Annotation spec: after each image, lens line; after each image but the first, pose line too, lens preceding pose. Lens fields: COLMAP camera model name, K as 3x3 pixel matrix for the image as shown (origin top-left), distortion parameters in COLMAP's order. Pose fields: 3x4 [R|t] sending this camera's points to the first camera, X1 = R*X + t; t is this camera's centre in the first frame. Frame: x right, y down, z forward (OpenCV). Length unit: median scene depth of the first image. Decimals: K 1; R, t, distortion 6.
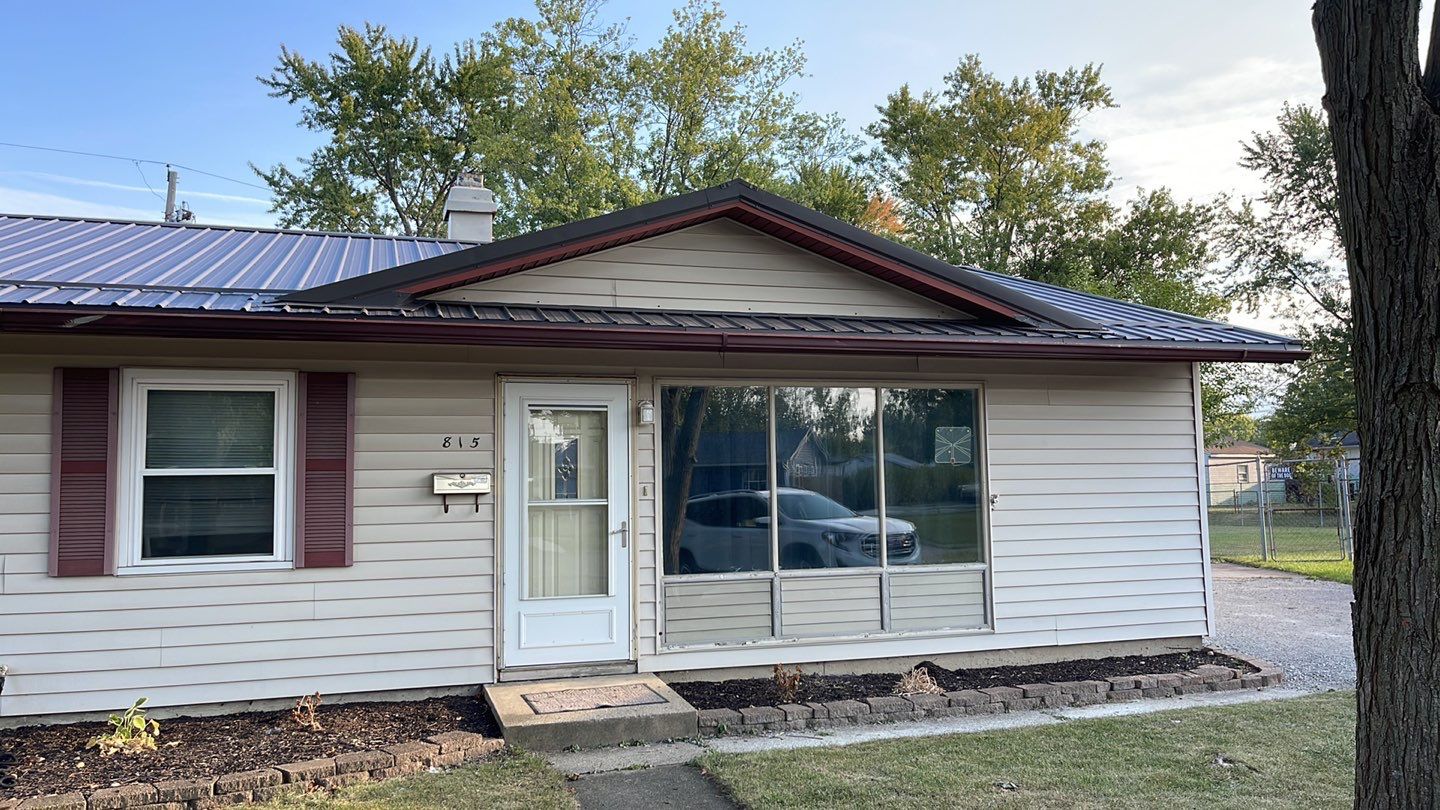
lens RADIAL K [[1078.8, 0, 726.5], [0, 1078.8, 403.8], [0, 0, 1]] dist [0.059204, -0.073972]
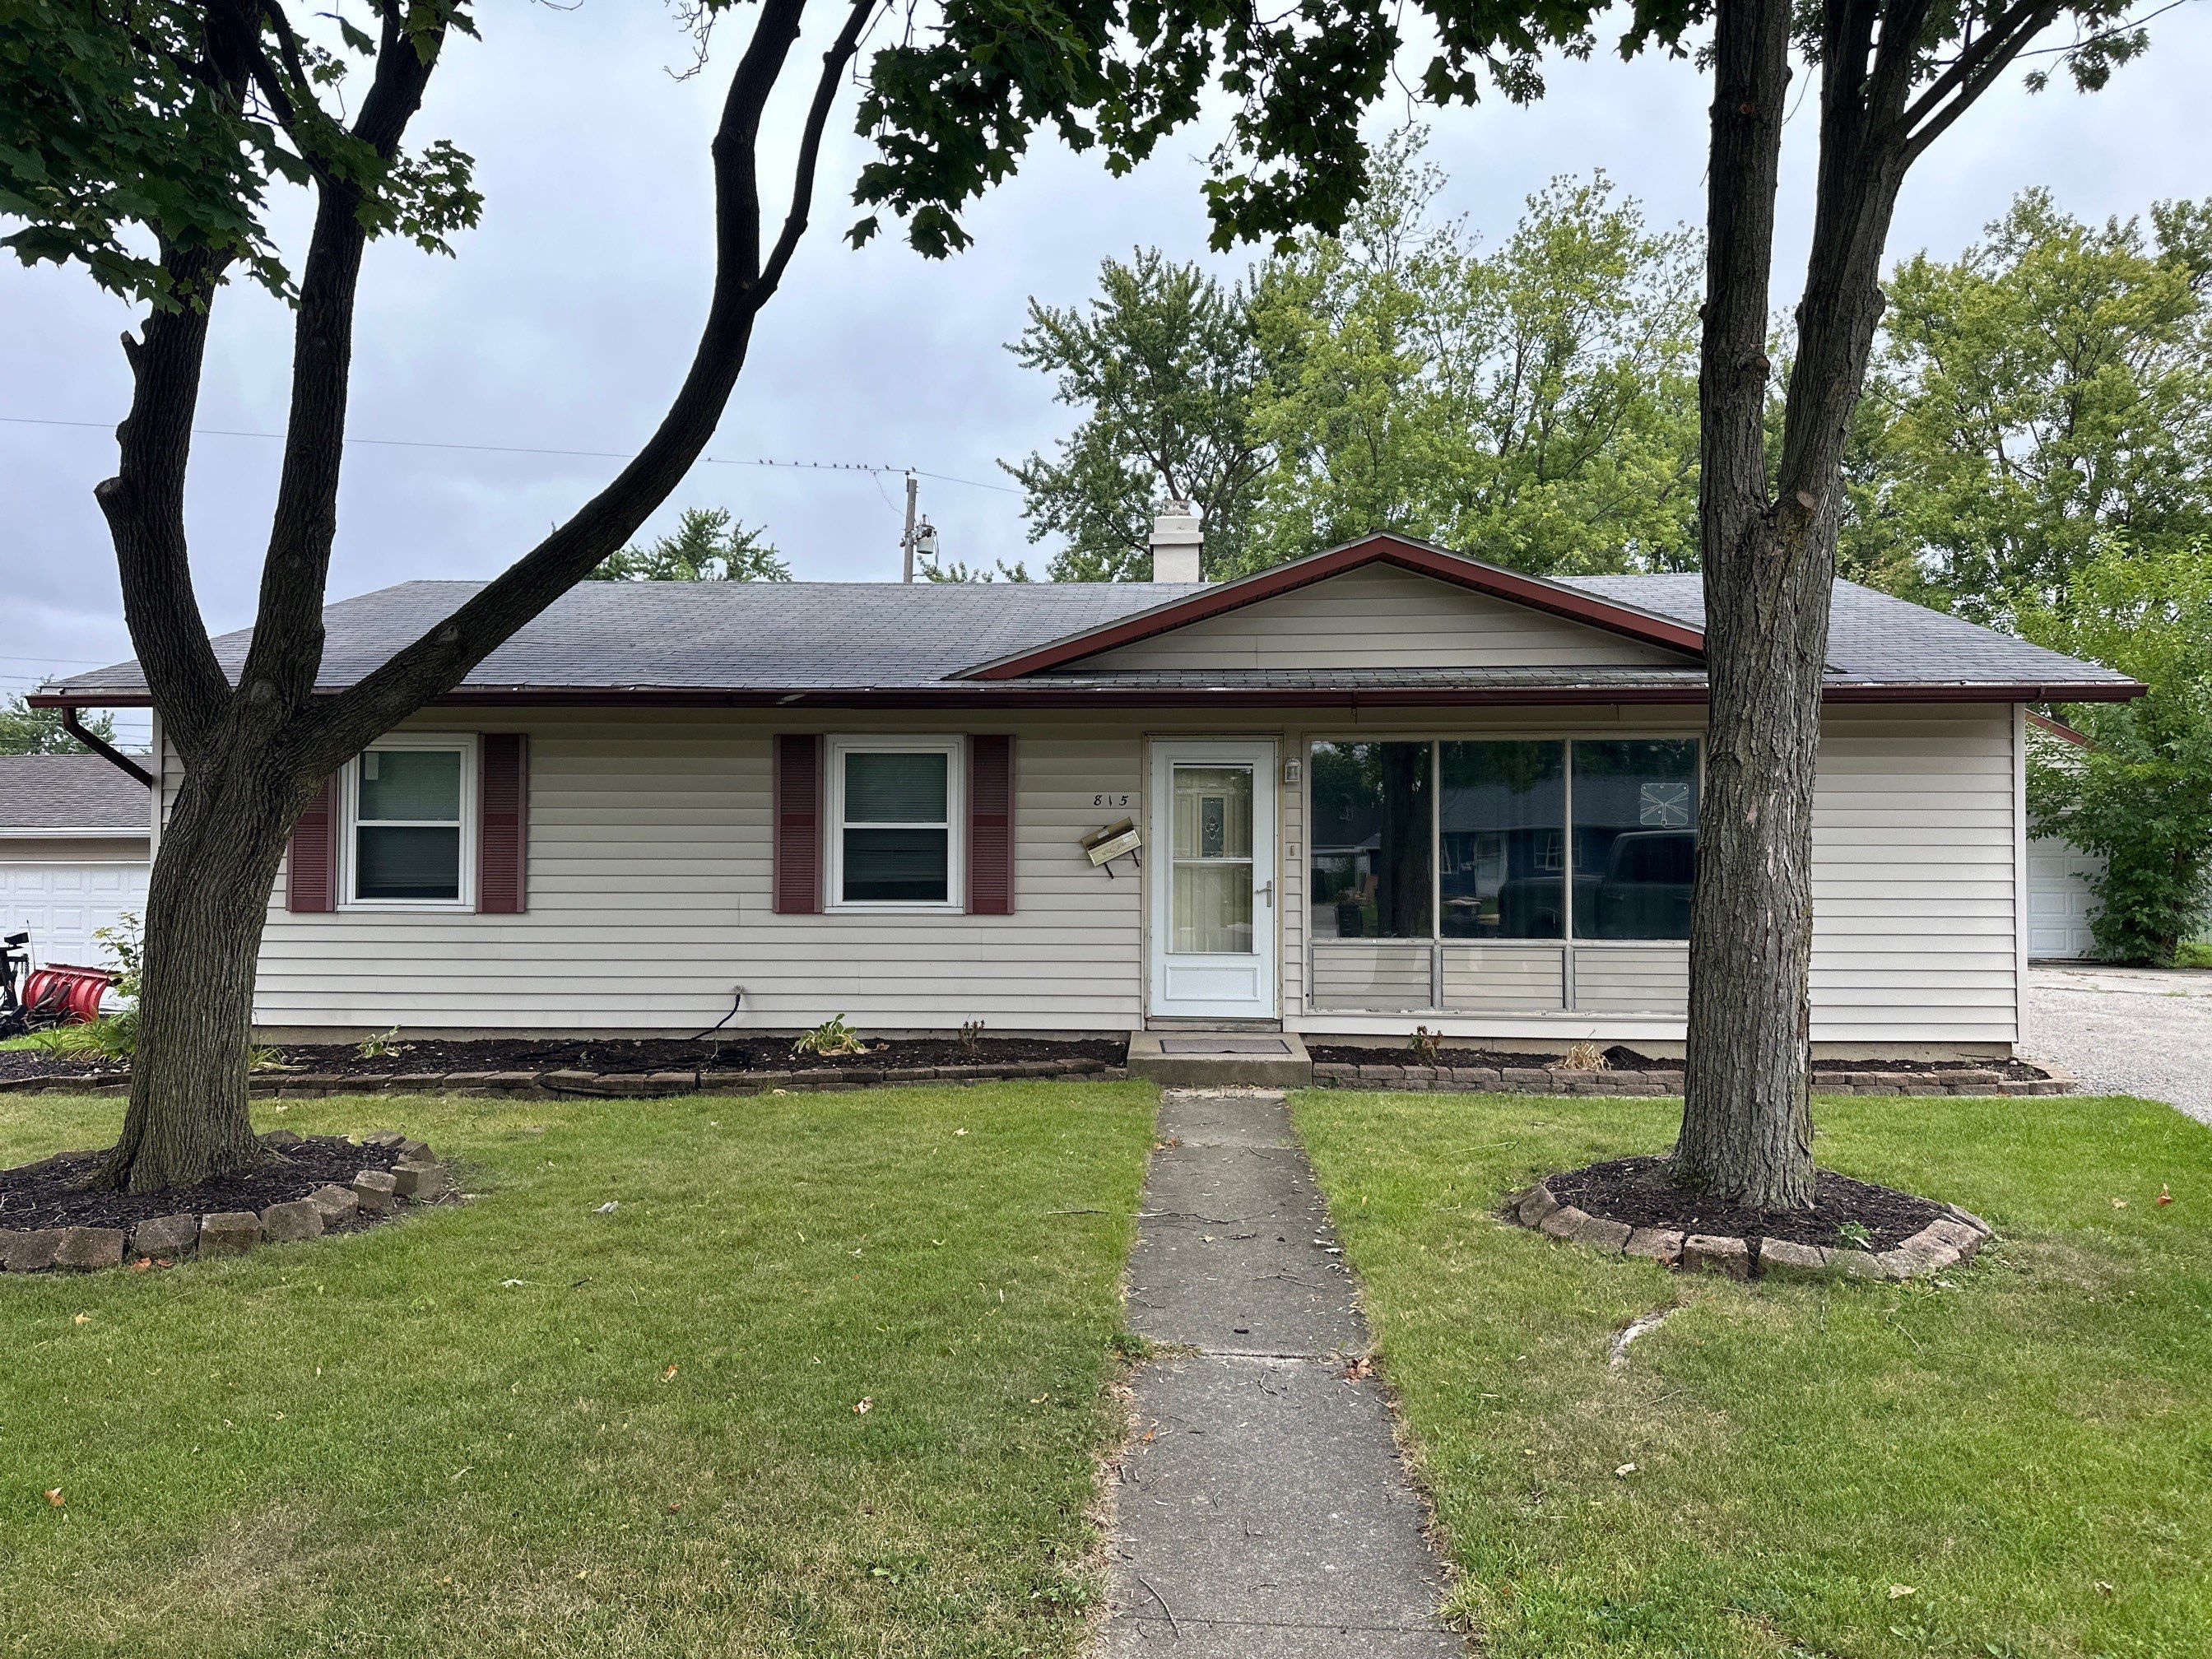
lens RADIAL K [[1592.7, 0, 1113.8], [0, 1592.7, 829.6], [0, 0, 1]] dist [0.126716, -0.189202]
pose [[0.934319, 0.009845, -0.356302, 0.293506], [0.009786, 0.998533, 0.053252, -0.017424], [0.356303, -0.053241, 0.932852, -0.415310]]
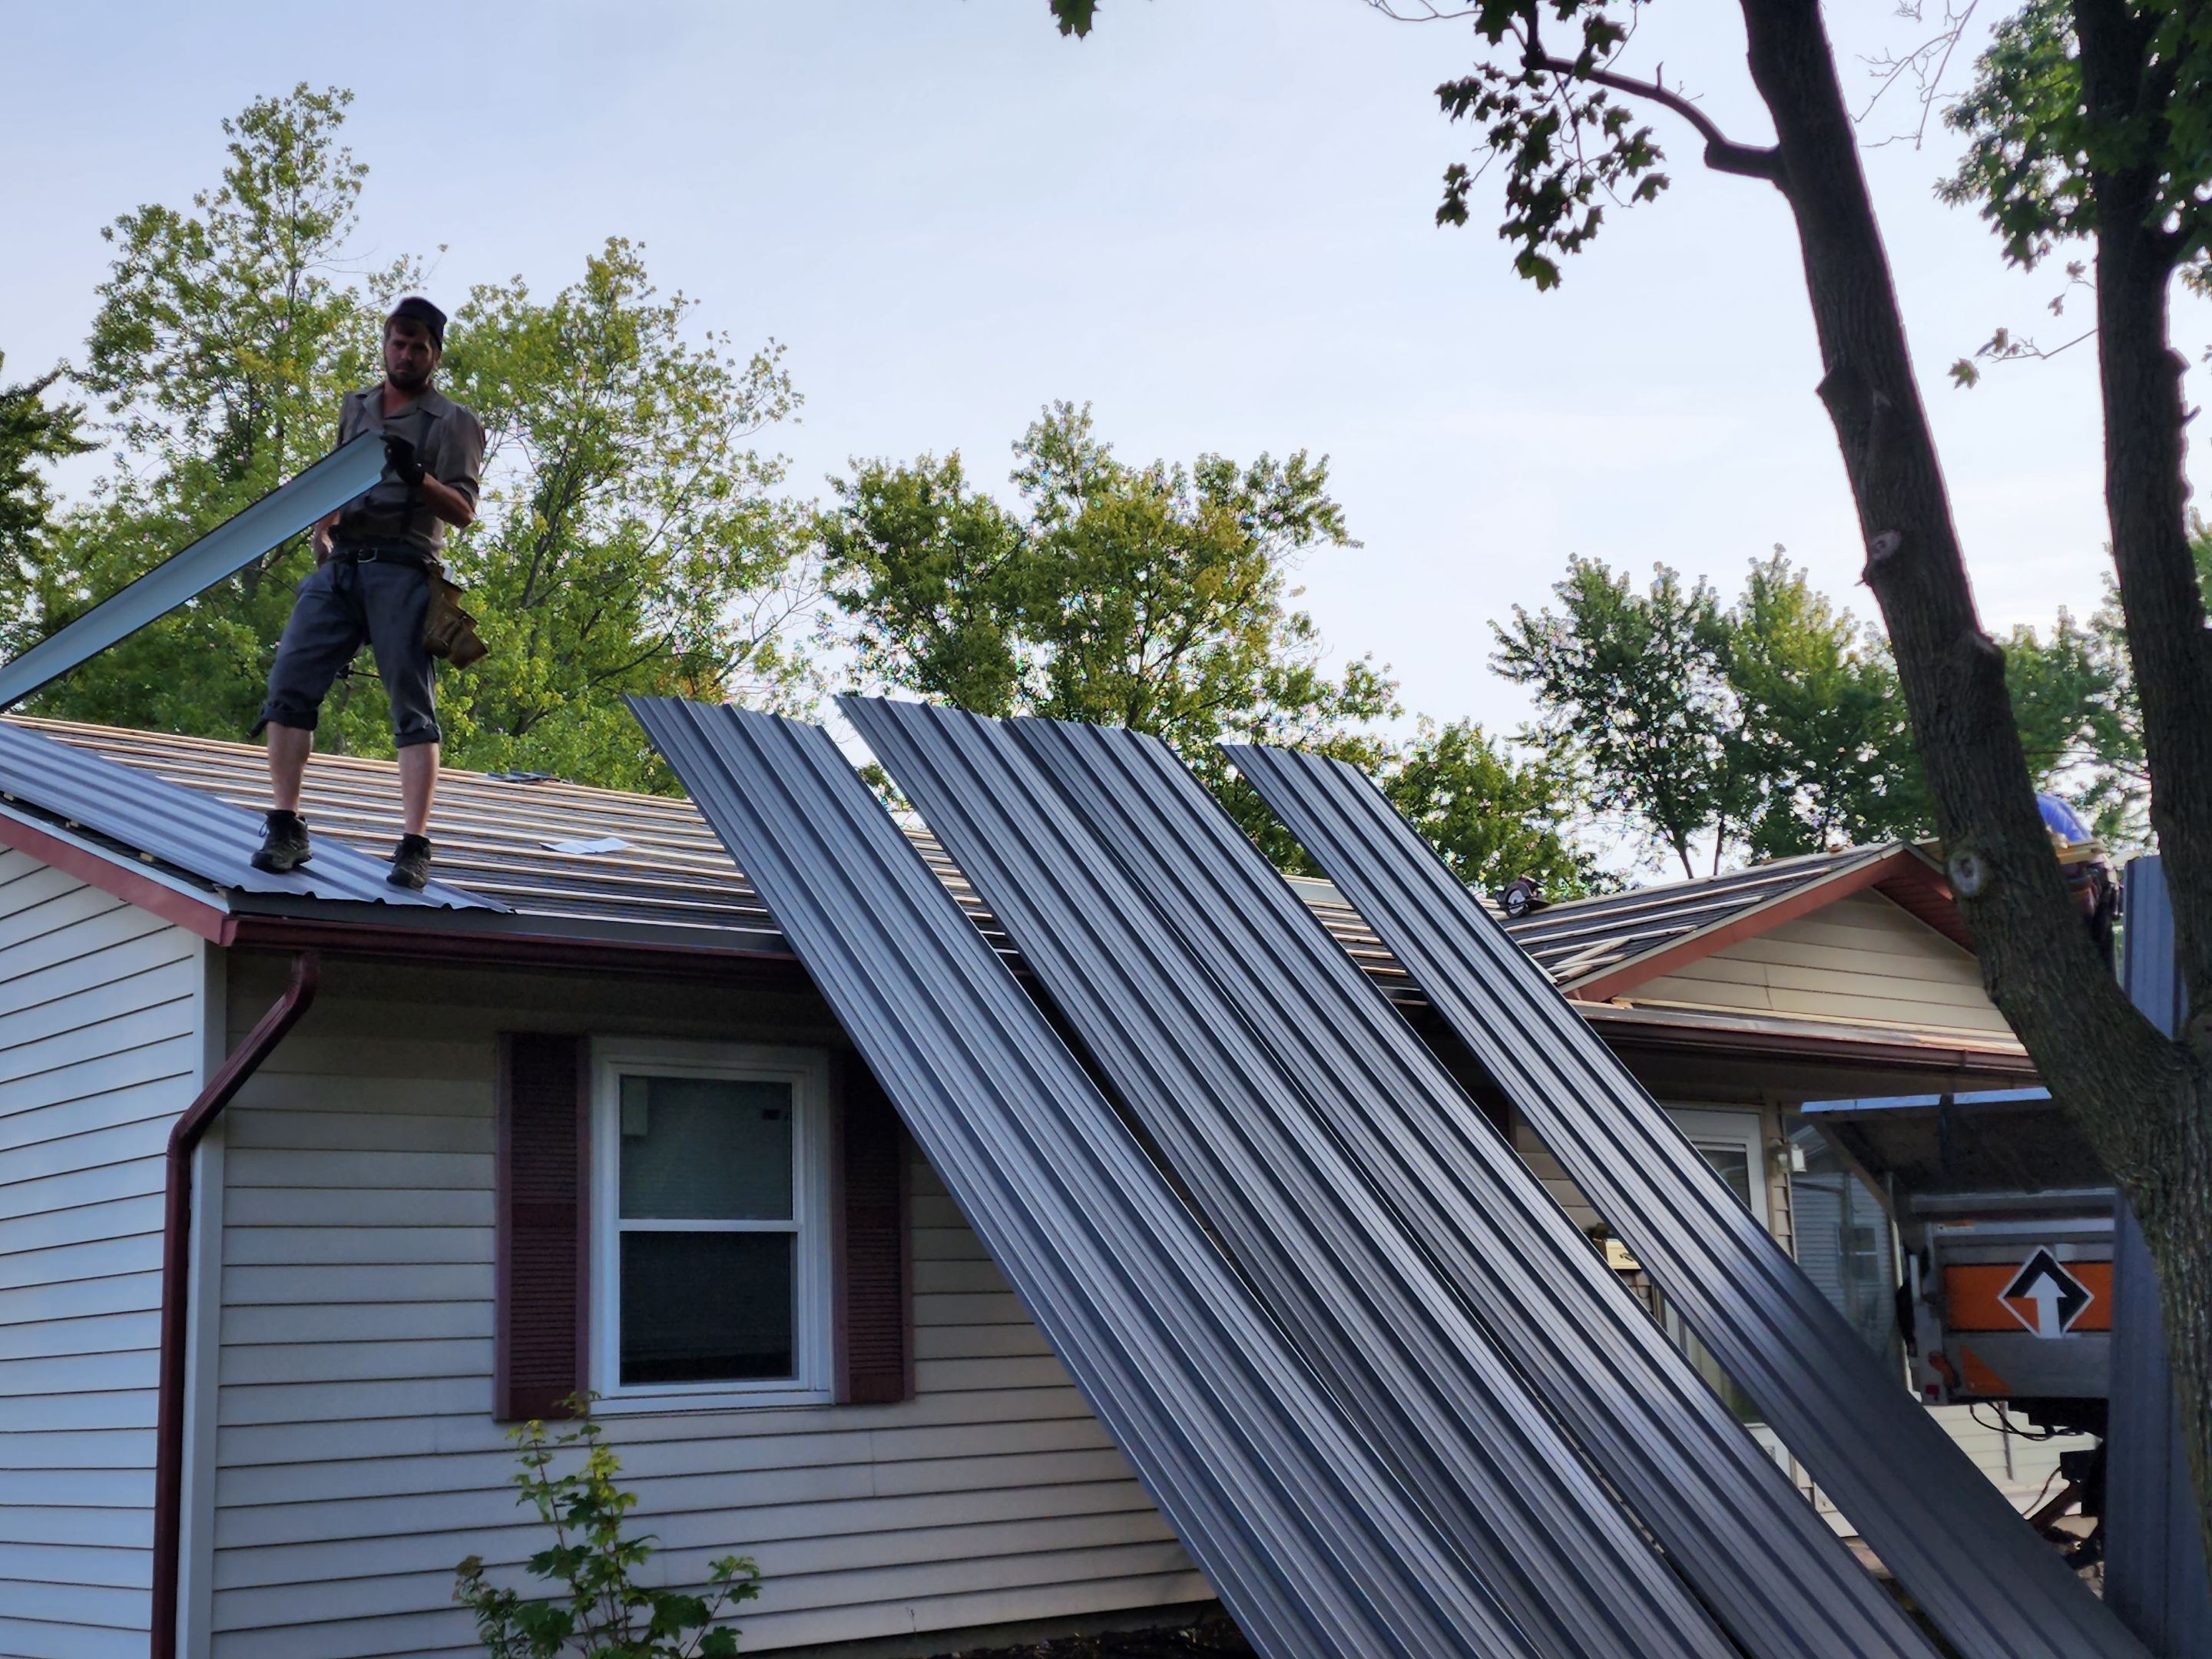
lens RADIAL K [[2816.0, 0, 1037.6], [0, 2816.0, 890.6], [0, 0, 1]] dist [0.112193, -0.017441]
pose [[0.921430, 0.051302, 0.385143, -1.238083], [-0.016361, 0.995489, -0.093459, 0.016860], [-0.388200, 0.079814, 0.918112, -0.500718]]
